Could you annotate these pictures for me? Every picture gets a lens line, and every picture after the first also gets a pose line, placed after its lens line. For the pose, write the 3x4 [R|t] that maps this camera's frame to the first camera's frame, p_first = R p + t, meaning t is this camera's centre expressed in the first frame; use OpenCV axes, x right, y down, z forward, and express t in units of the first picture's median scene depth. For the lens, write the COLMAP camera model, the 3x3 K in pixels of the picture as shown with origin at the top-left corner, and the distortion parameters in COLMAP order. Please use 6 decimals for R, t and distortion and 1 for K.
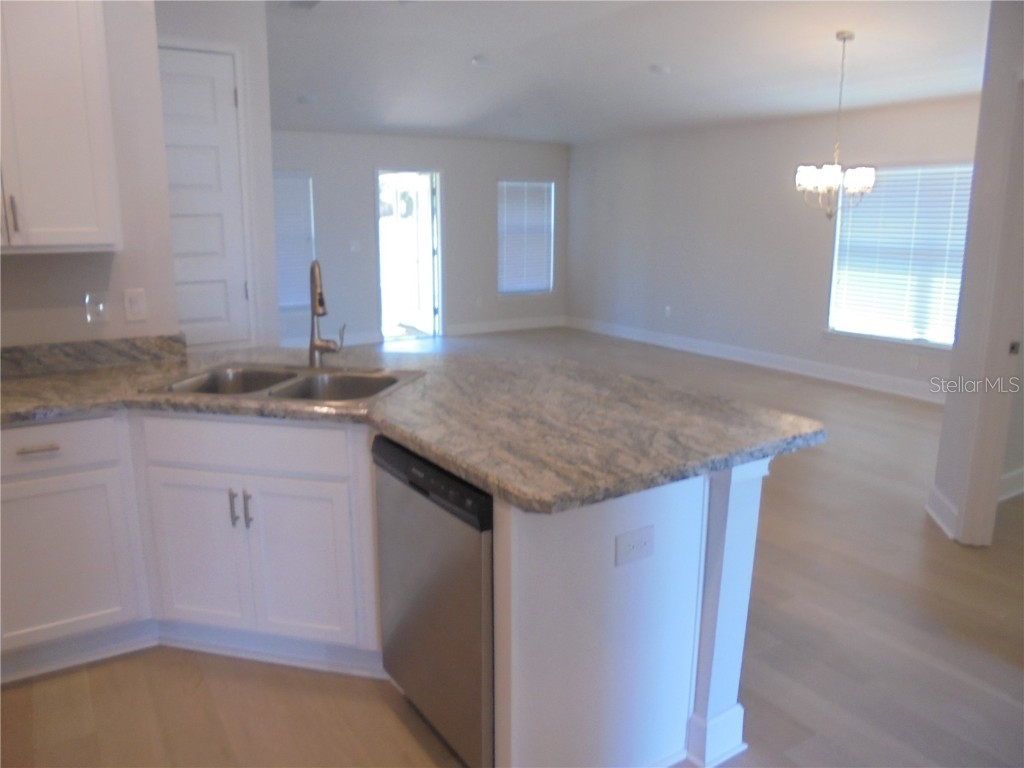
lens RADIAL K [[777.2, 0, 520.1], [0, 777.2, 379.7], [0, 0, 1]] dist [-0.097503, 0.067322]
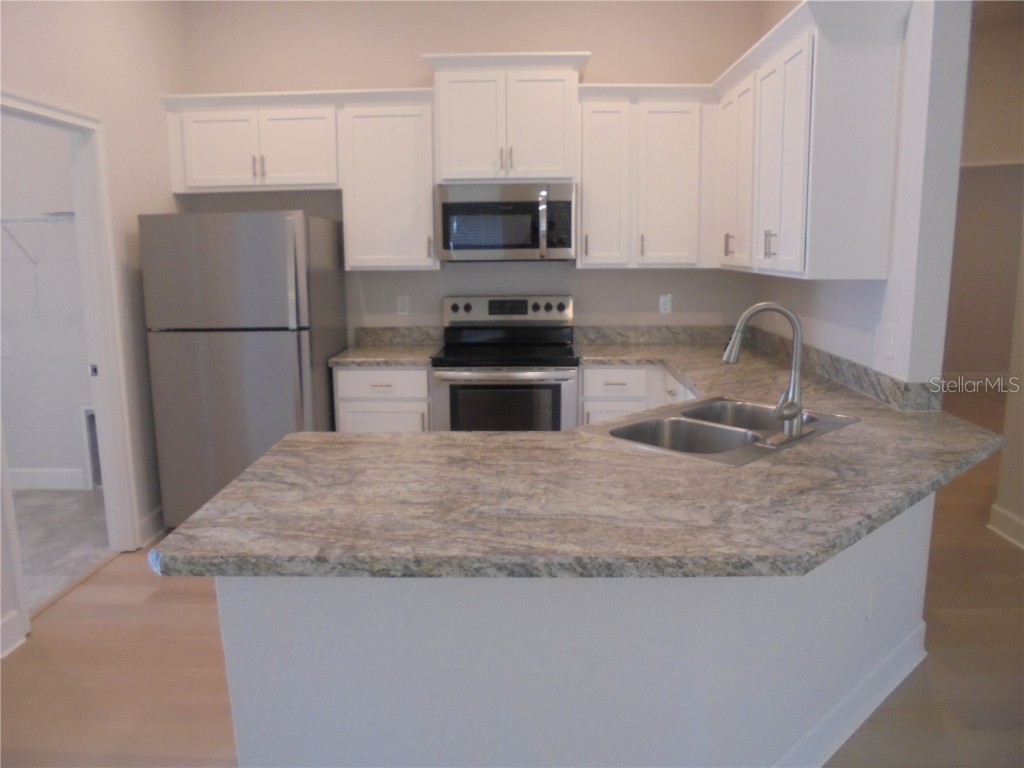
lens RADIAL K [[777.2, 0, 508.3], [0, 777.2, 383.0], [0, 0, 1]] dist [-0.097503, 0.067322]
pose [[-0.567782, 0.148177, -0.809733, 0.782091], [-0.164761, 0.943305, 0.288150, -0.354913], [0.806522, 0.297019, -0.511178, 1.627485]]
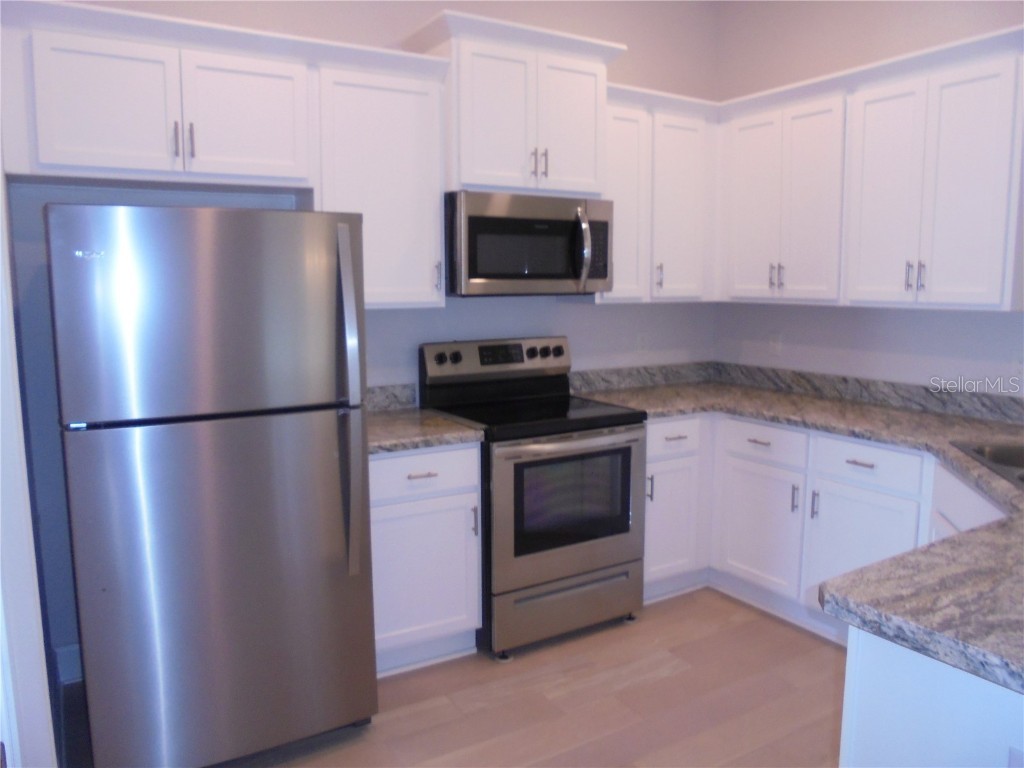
lens RADIAL K [[777.2, 0, 512.7], [0, 777.2, 384.9], [0, 0, 1]] dist [-0.097503, 0.067322]
pose [[-0.026288, 0.133172, -0.990744, 0.678646], [-0.207606, 0.968751, 0.135725, -0.094039], [0.977859, 0.209253, 0.002181, 0.462962]]
